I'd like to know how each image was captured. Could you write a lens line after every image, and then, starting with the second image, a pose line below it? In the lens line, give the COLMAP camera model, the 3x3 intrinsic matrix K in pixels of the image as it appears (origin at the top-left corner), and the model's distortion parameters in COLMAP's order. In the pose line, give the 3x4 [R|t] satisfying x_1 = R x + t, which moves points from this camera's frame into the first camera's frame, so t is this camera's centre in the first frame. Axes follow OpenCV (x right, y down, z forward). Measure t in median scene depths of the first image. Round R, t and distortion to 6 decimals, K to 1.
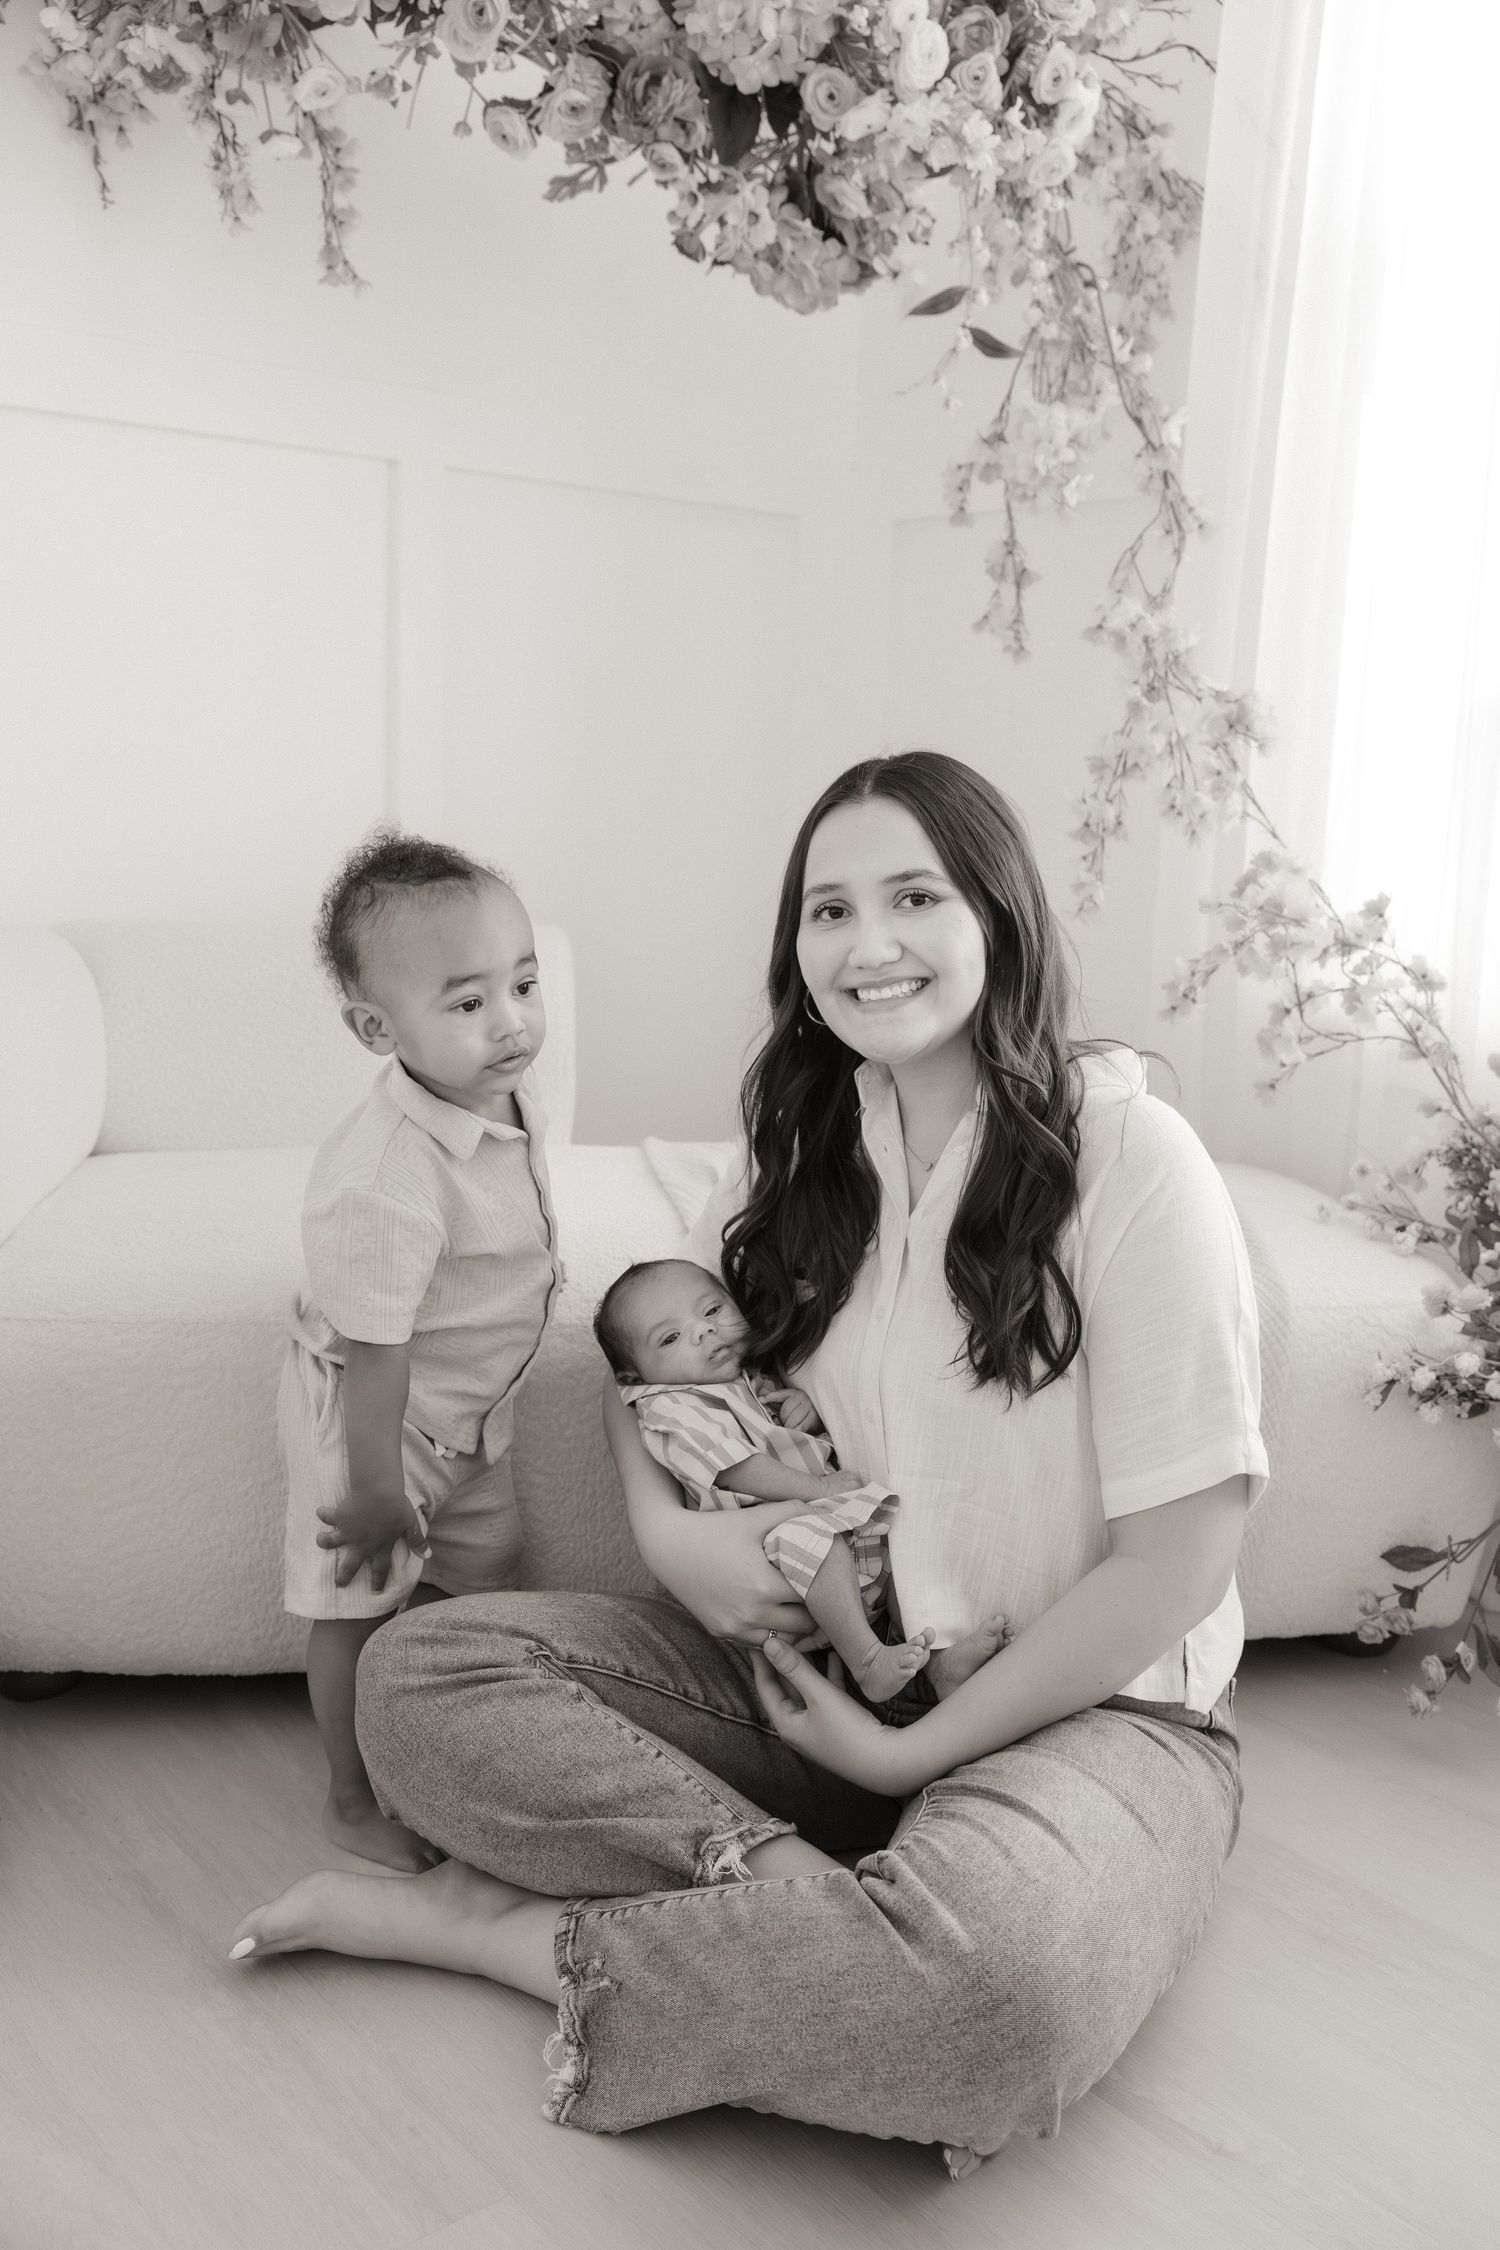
lens RADIAL K [[1959.3, 0, 776.1], [0, 1959.3, 1114.8], [0, 0, 1]] dist [-0.003185, 0.007508]
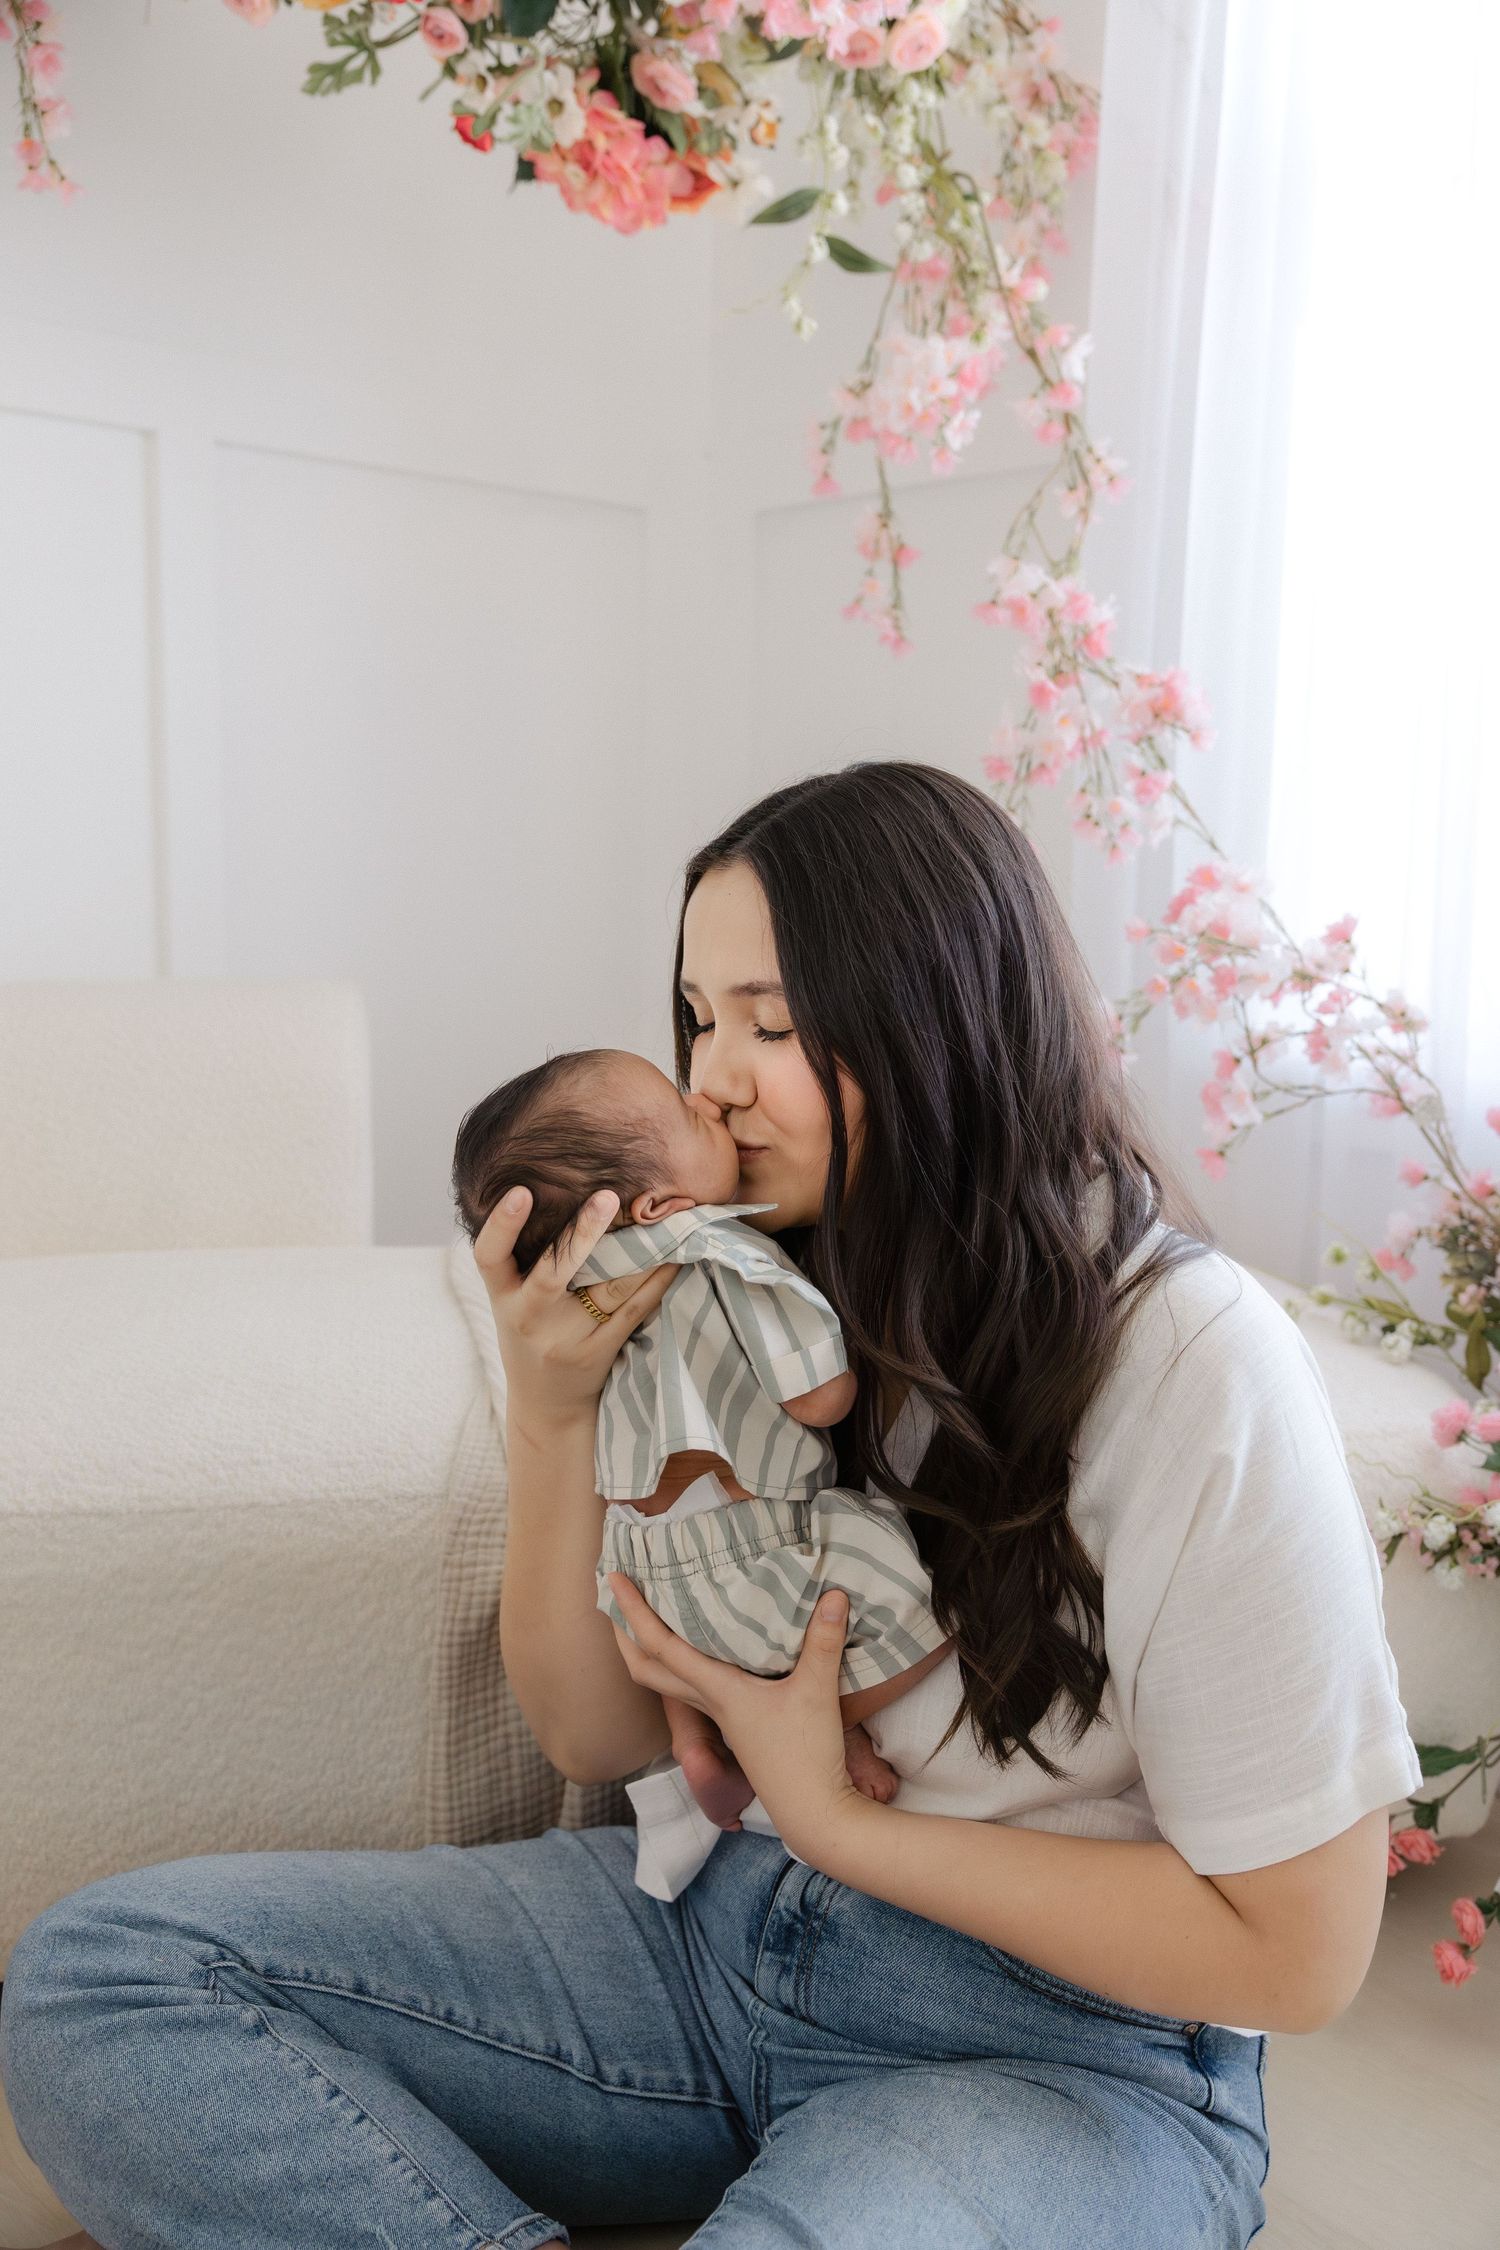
lens RADIAL K [[1959.3, 0, 771.8], [0, 1959.3, 1111.7], [0, 0, 1]] dist [-0.003185, 0.007508]
pose [[0.998757, -0.024678, 0.043306, 0.031848], [0.026147, 0.999091, -0.033679, -0.009310], [-0.042435, 0.034770, 0.998494, 0.192975]]
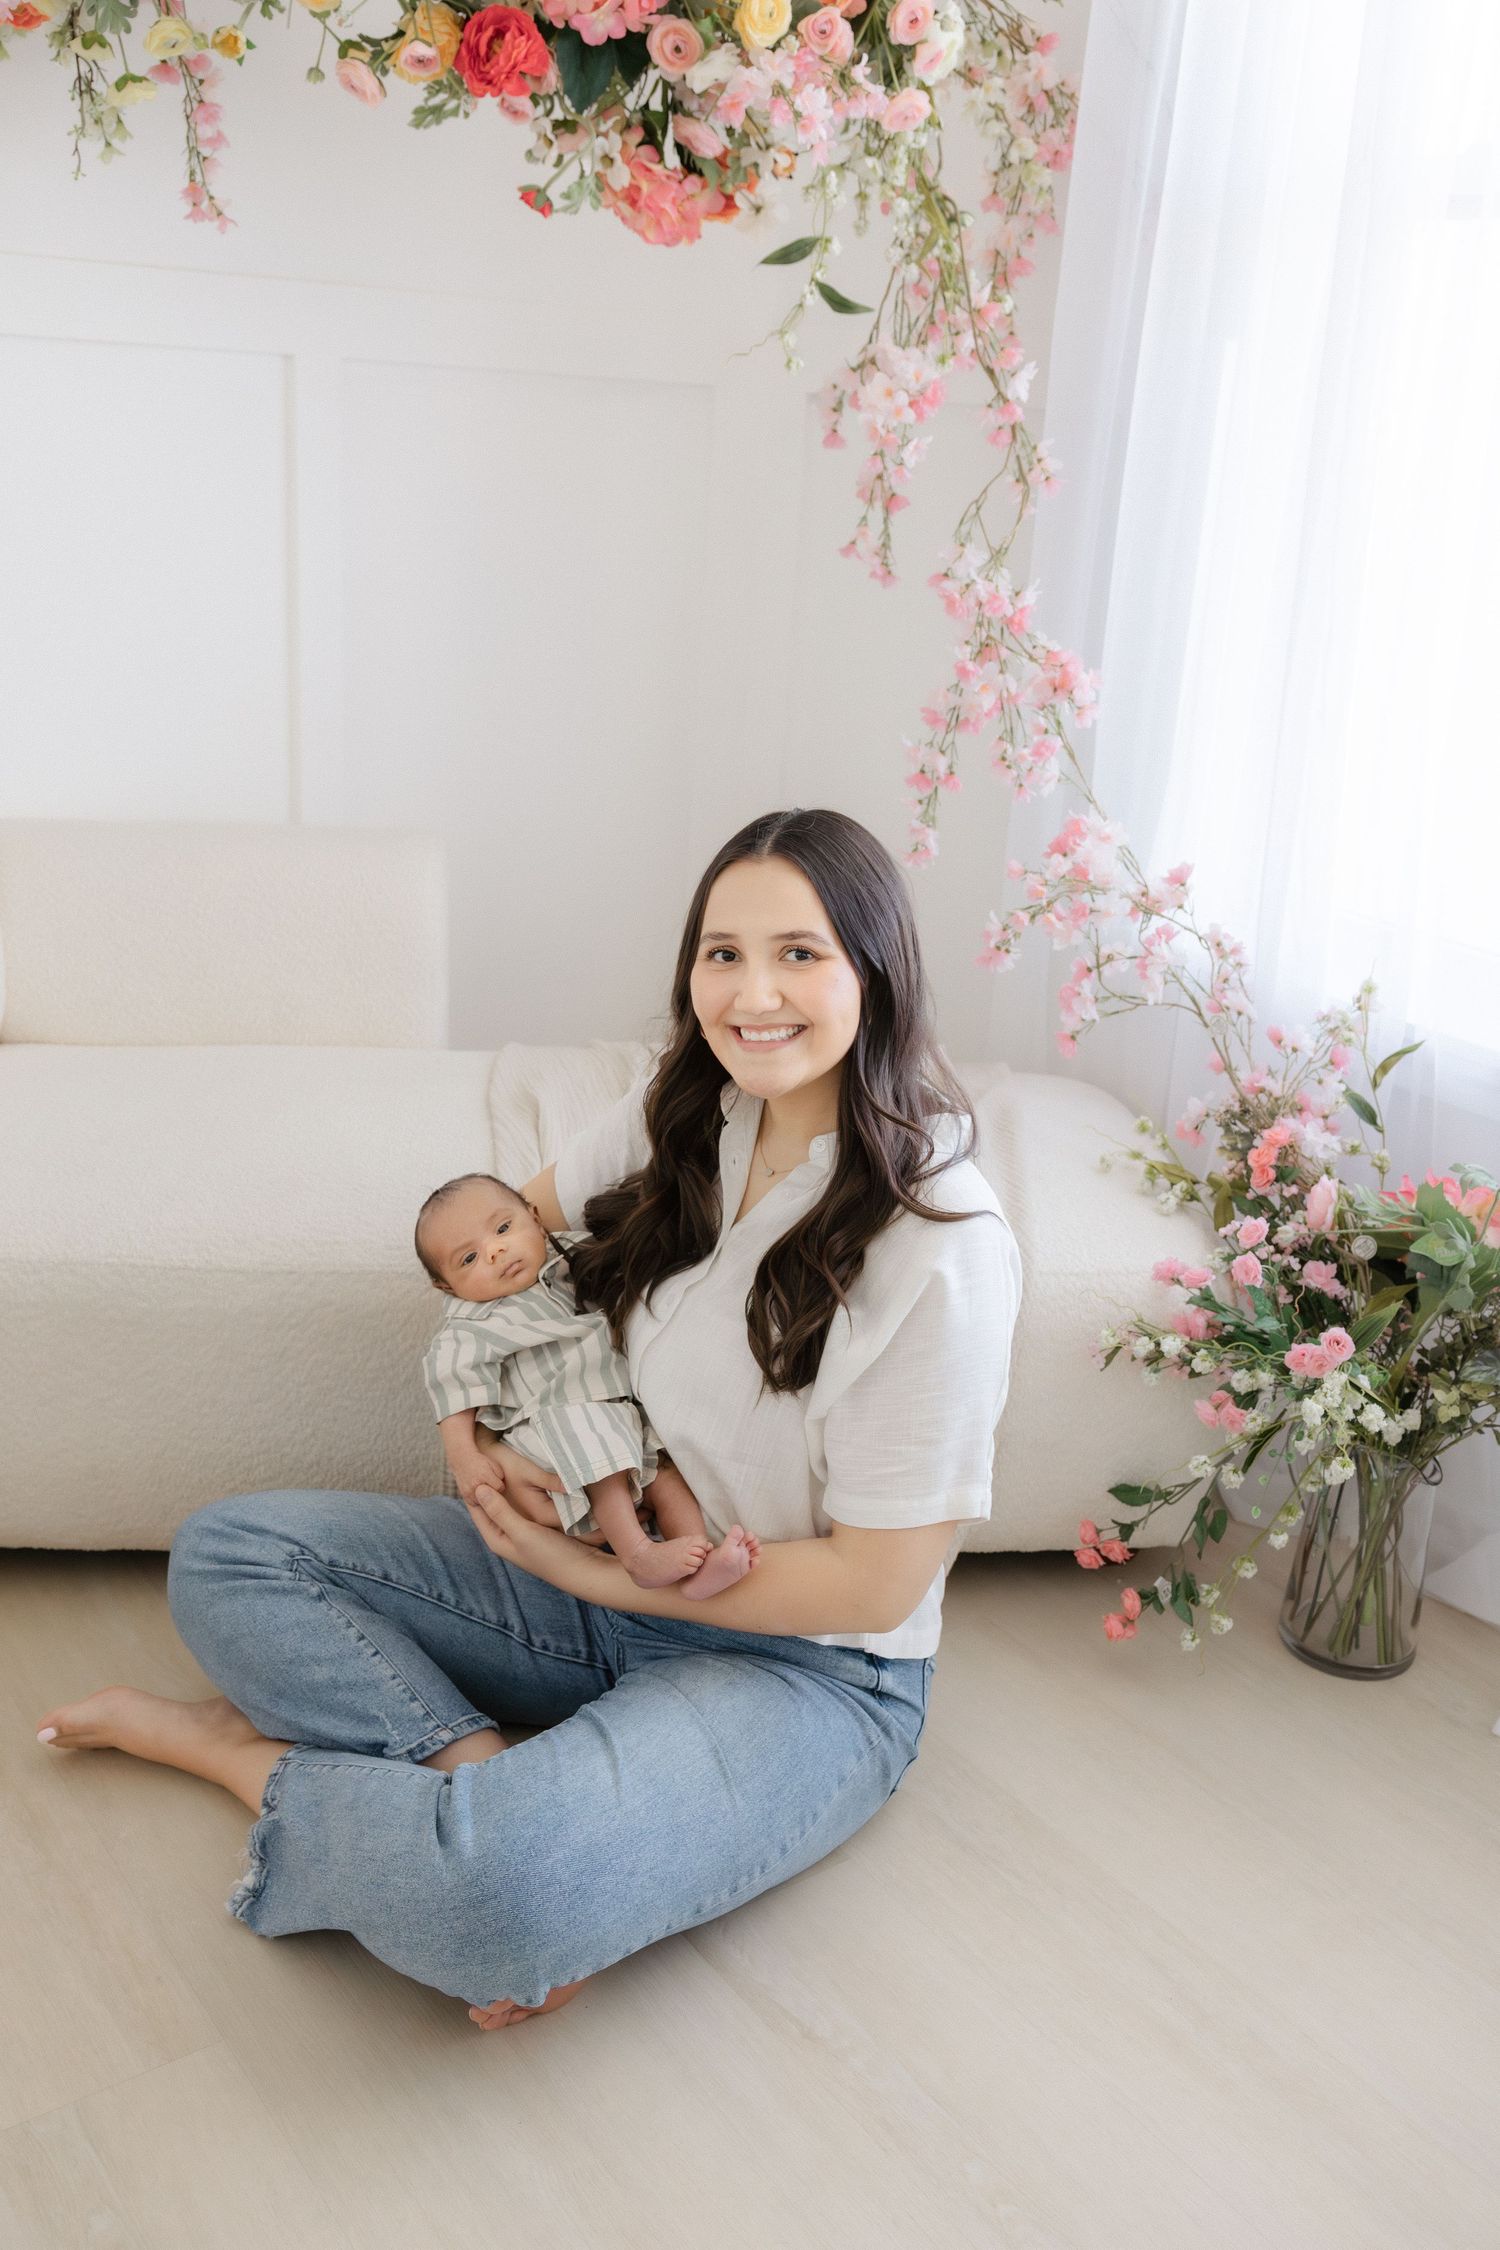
lens RADIAL K [[1959.3, 0, 738.5], [0, 1959.3, 1126.5], [0, 0, 1]] dist [-0.003185, 0.007508]
pose [[0.998126, 0.041326, -0.045138, 0.119892], [-0.033754, 0.986983, 0.157243, -0.126370], [0.051049, -0.155424, 0.986528, -0.068463]]
